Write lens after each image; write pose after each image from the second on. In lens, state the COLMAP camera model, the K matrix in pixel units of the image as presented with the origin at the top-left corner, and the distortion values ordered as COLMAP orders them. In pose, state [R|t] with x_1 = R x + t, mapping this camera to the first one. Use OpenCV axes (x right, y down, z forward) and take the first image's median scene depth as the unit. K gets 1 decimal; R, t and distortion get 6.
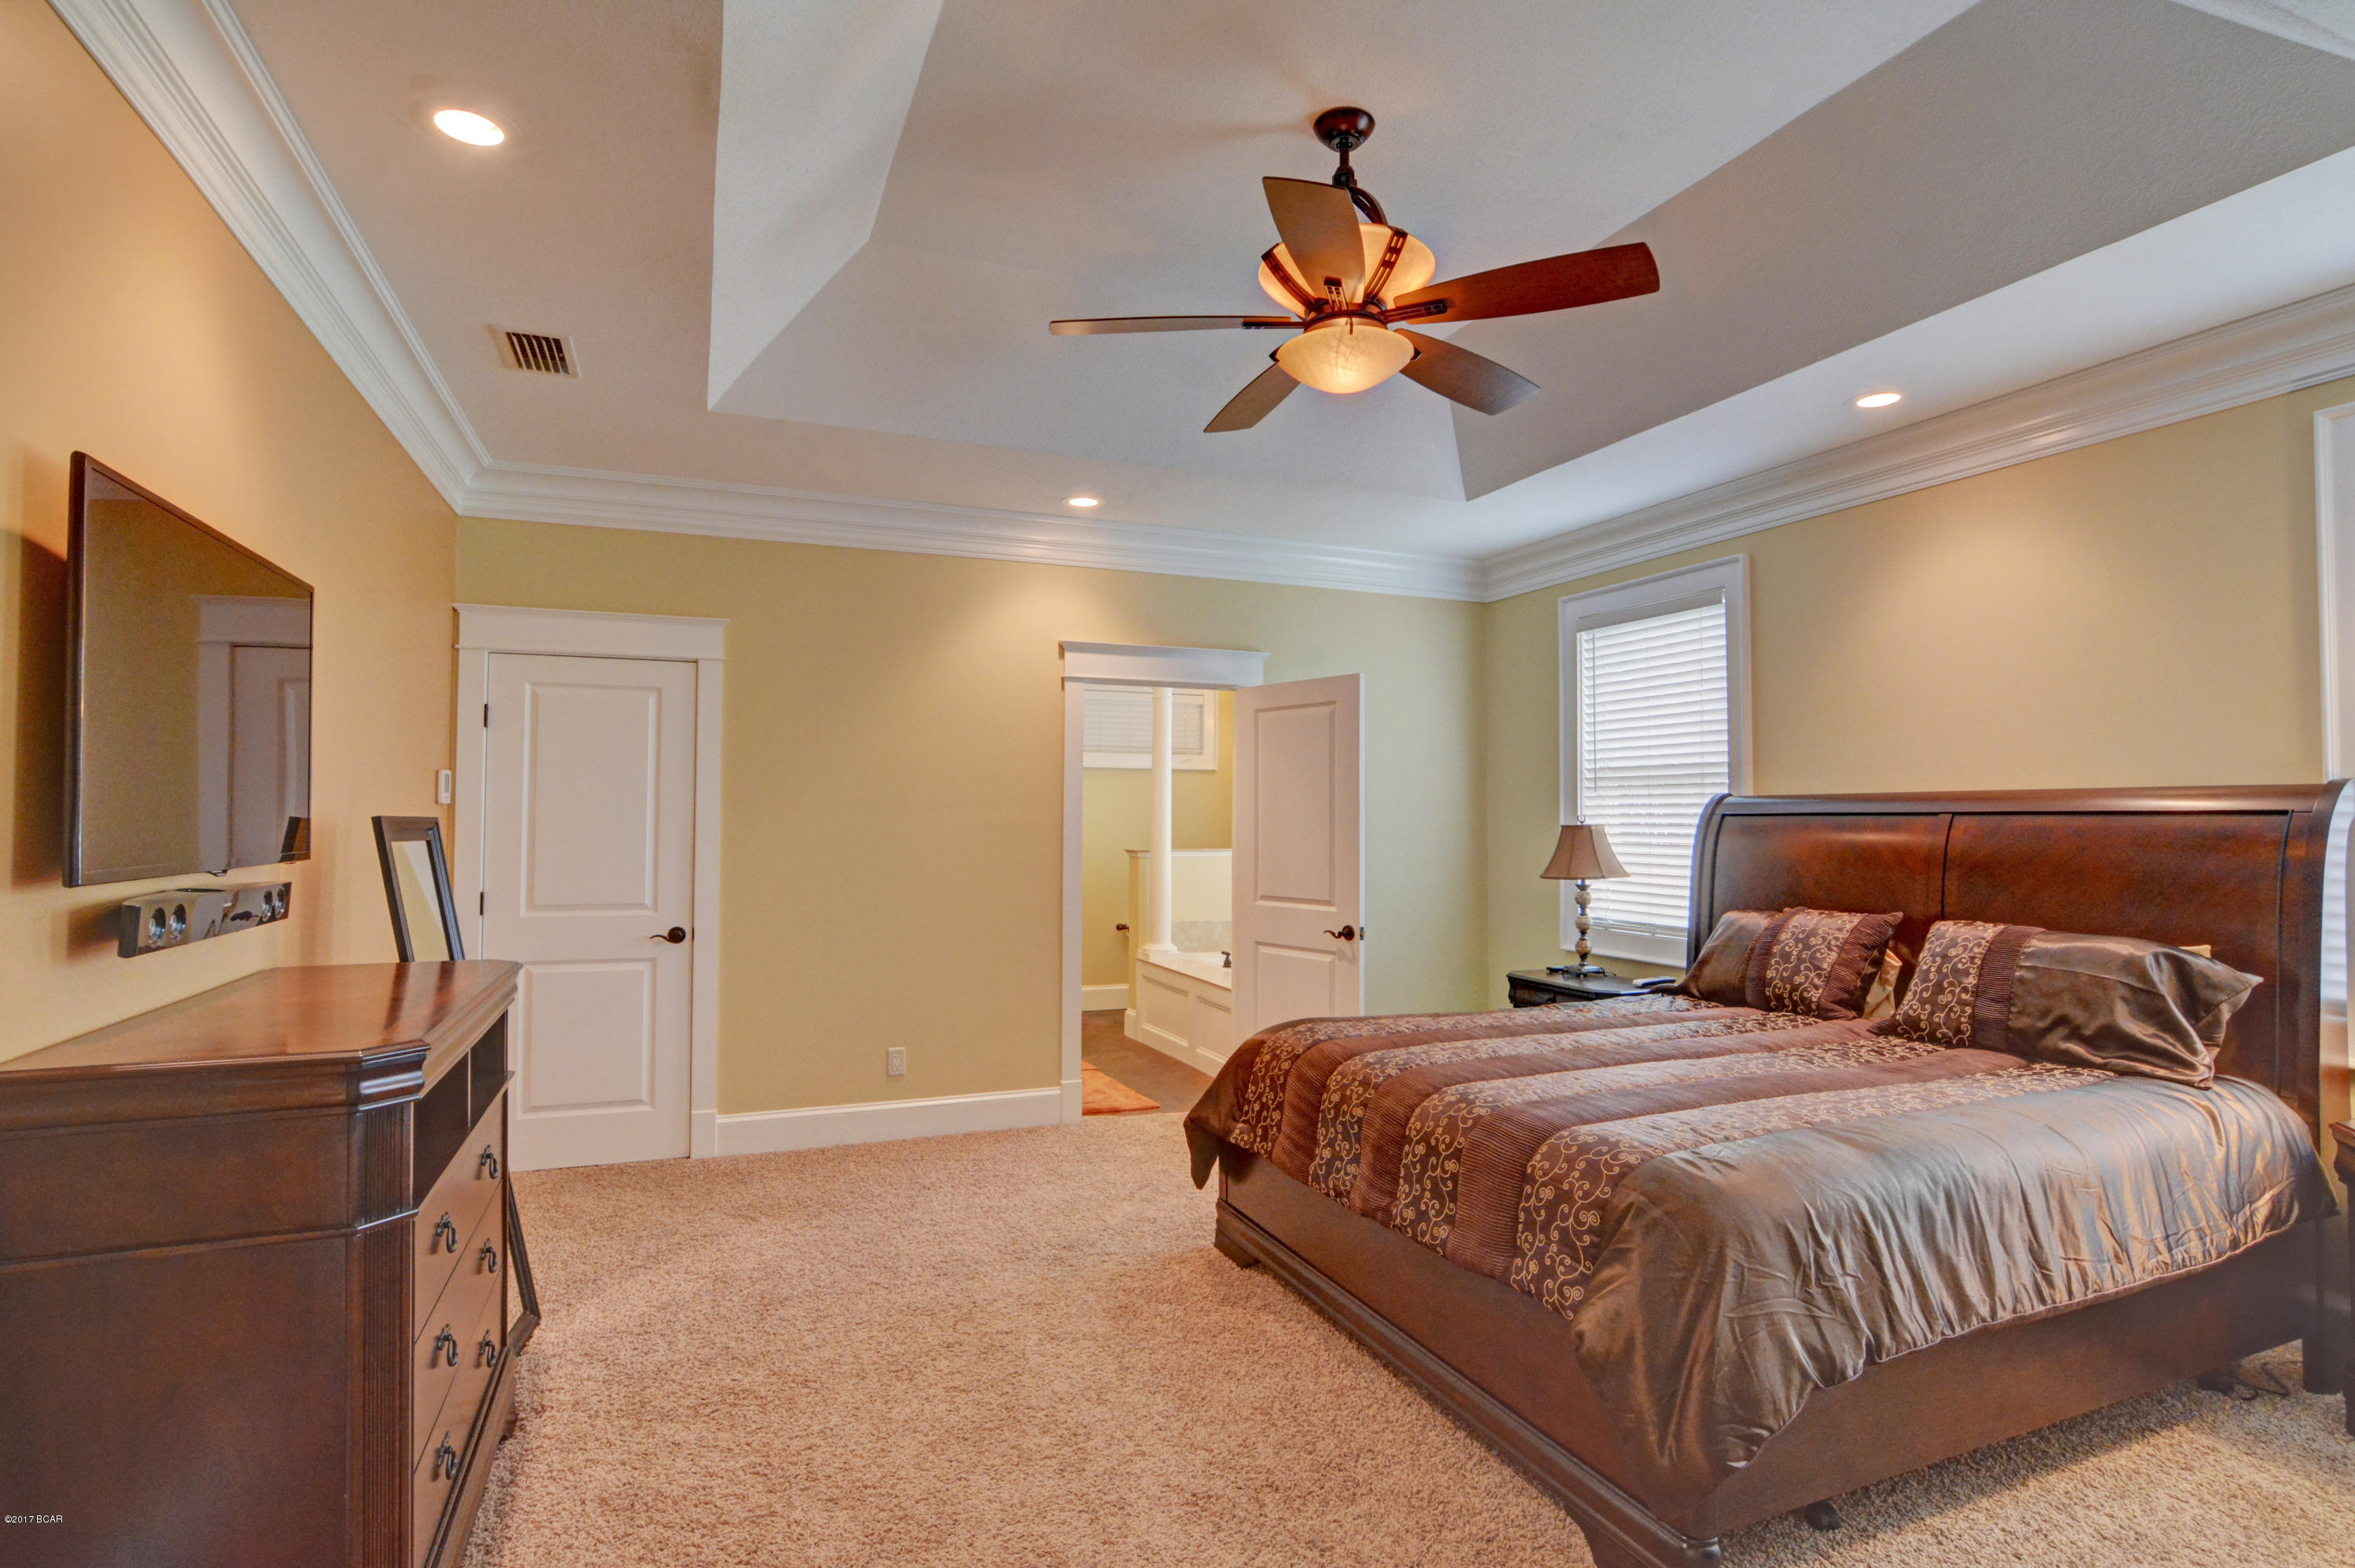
lens RADIAL K [[1144.8, 0, 1169.2], [0, 1144.8, 781.5], [0, 0, 1]] dist [-0.031012, 0.009833]
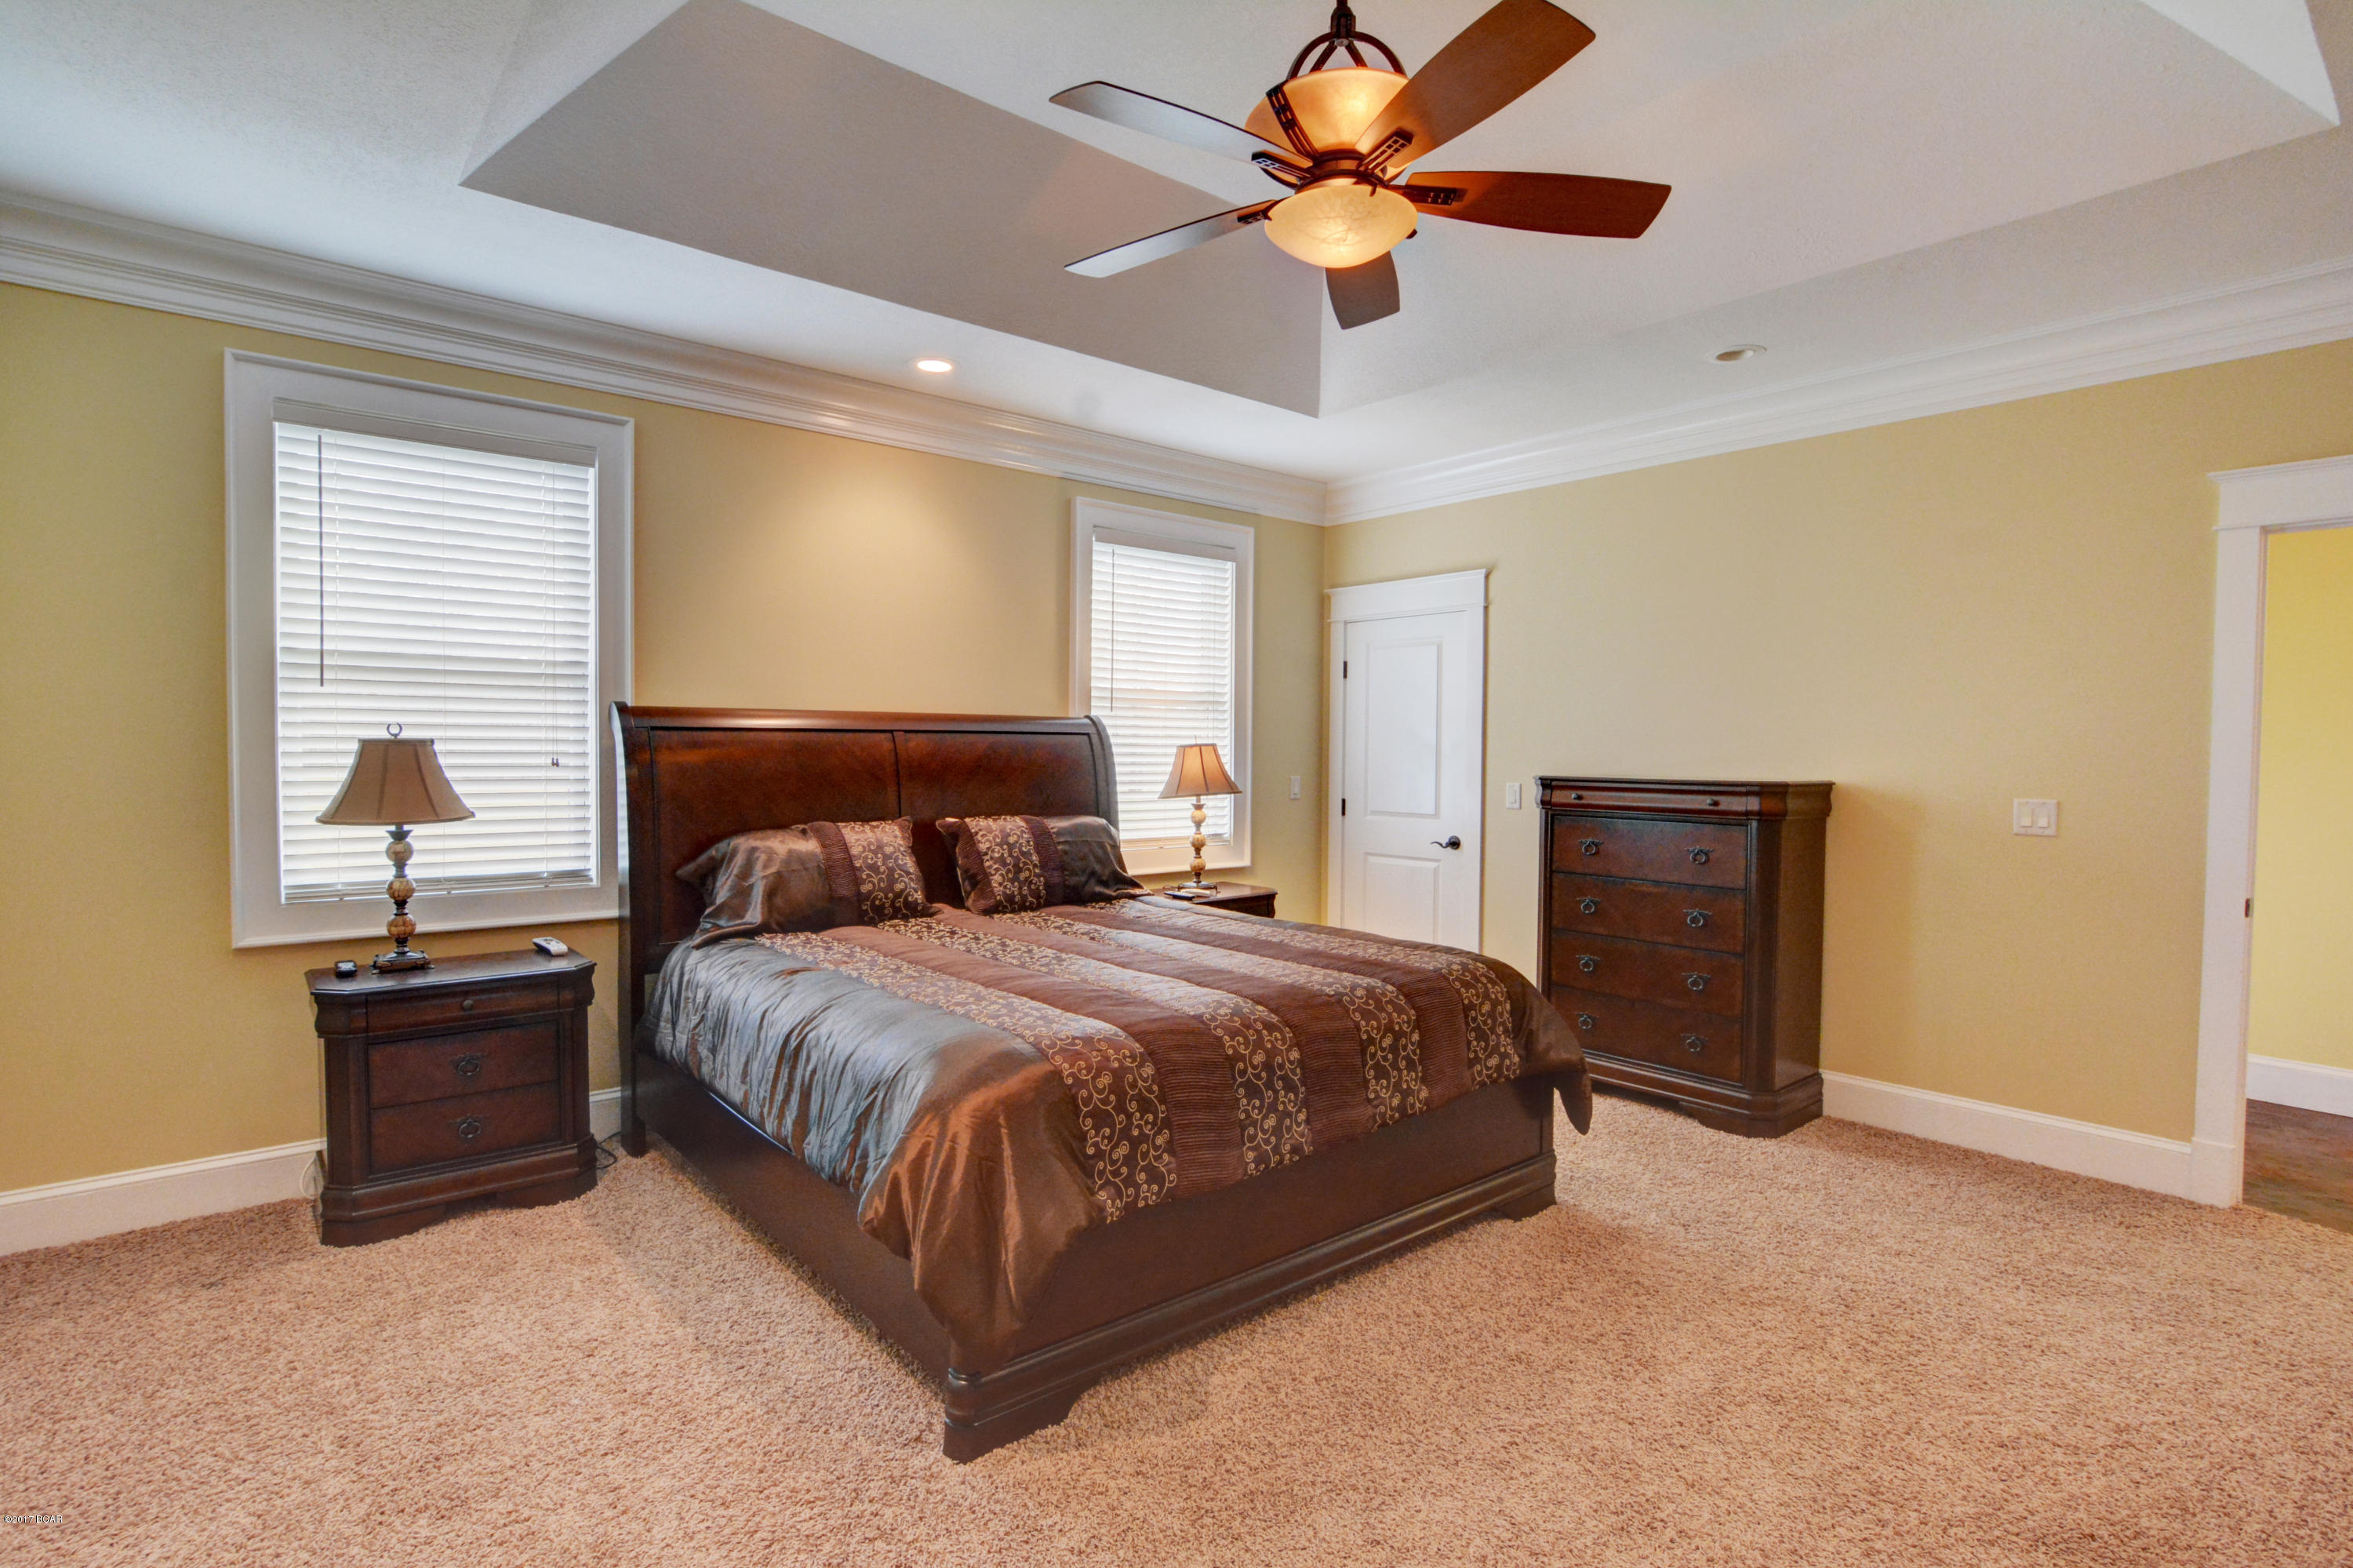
lens RADIAL K [[1144.0, 0, 1168.2], [0, 1144.0, 781.5], [0, 0, 1]] dist [-0.031012, 0.009833]
pose [[-0.277670, -0.033753, 0.960084, -0.485582], [-0.036551, 0.999030, 0.024551, 0.039038], [-0.959981, -0.028275, -0.278634, 0.976877]]
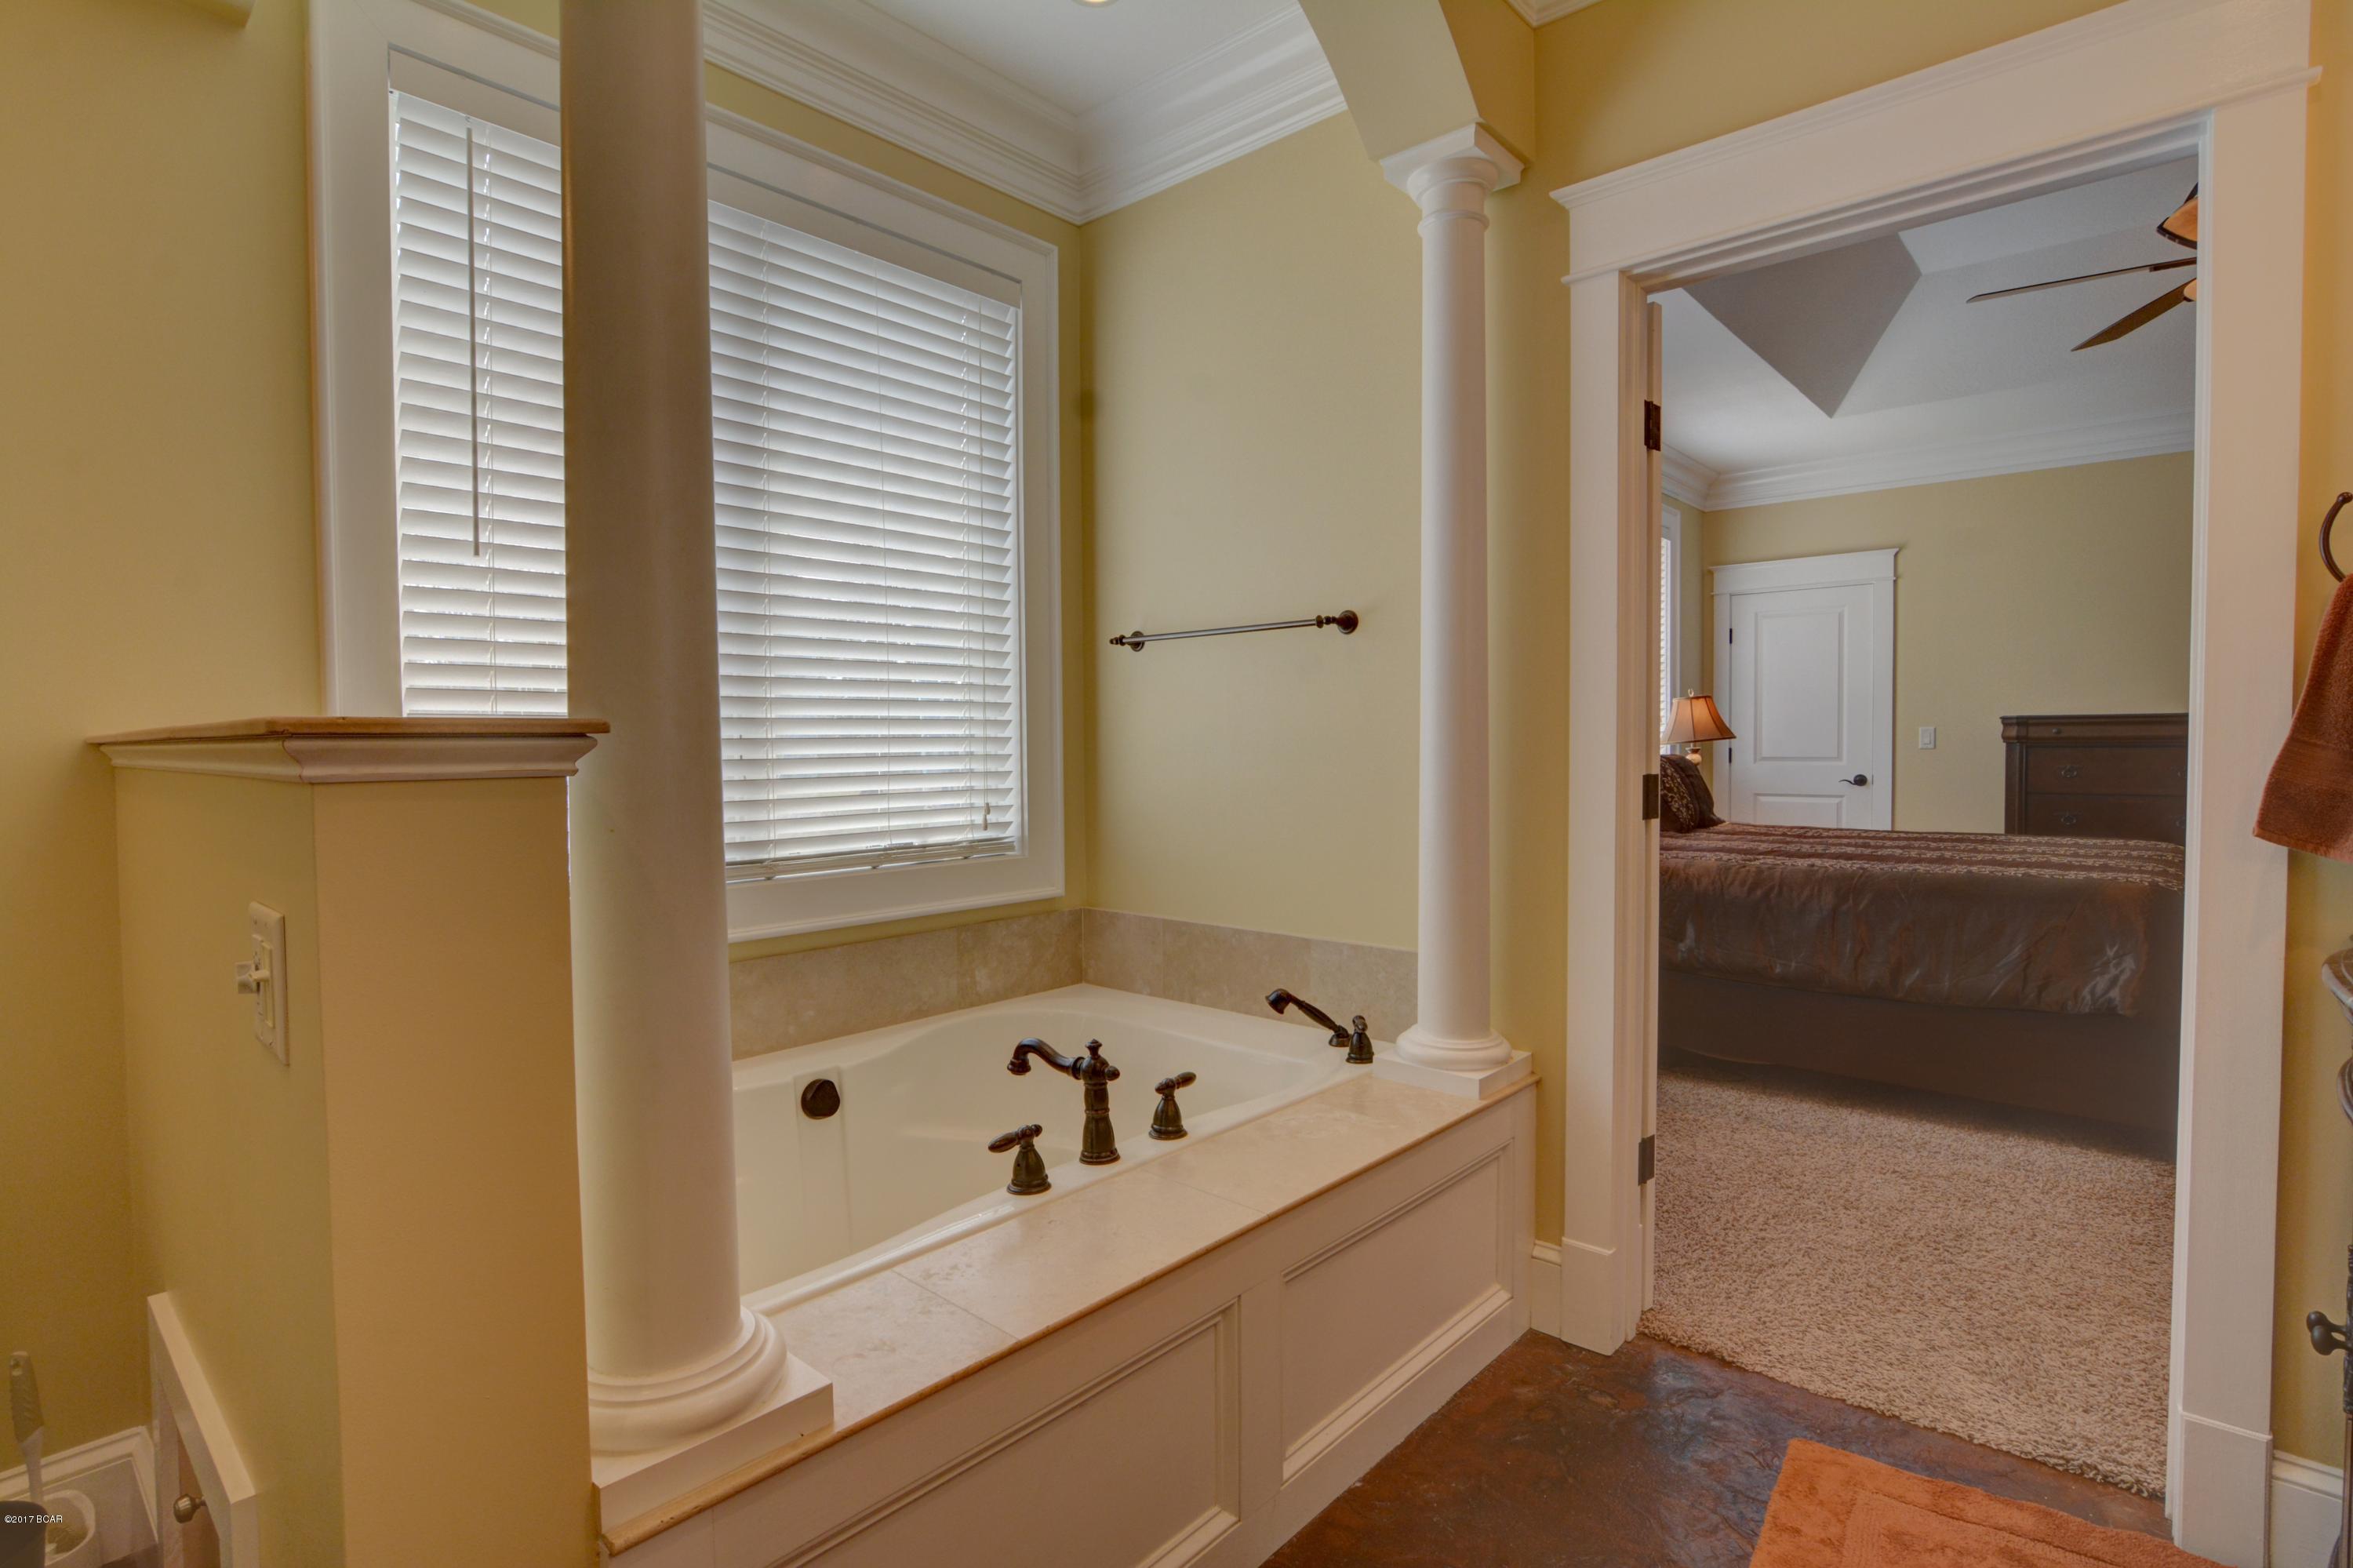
lens RADIAL K [[1144.0, 0, 1168.2], [0, 1144.0, 781.5], [0, 0, 1]] dist [-0.031012, 0.009833]
pose [[-0.414520, -0.031453, 0.909496, -0.408605], [-0.018737, 0.999486, 0.026025, 0.074023], [-0.909847, -0.006253, -0.414897, 1.383191]]
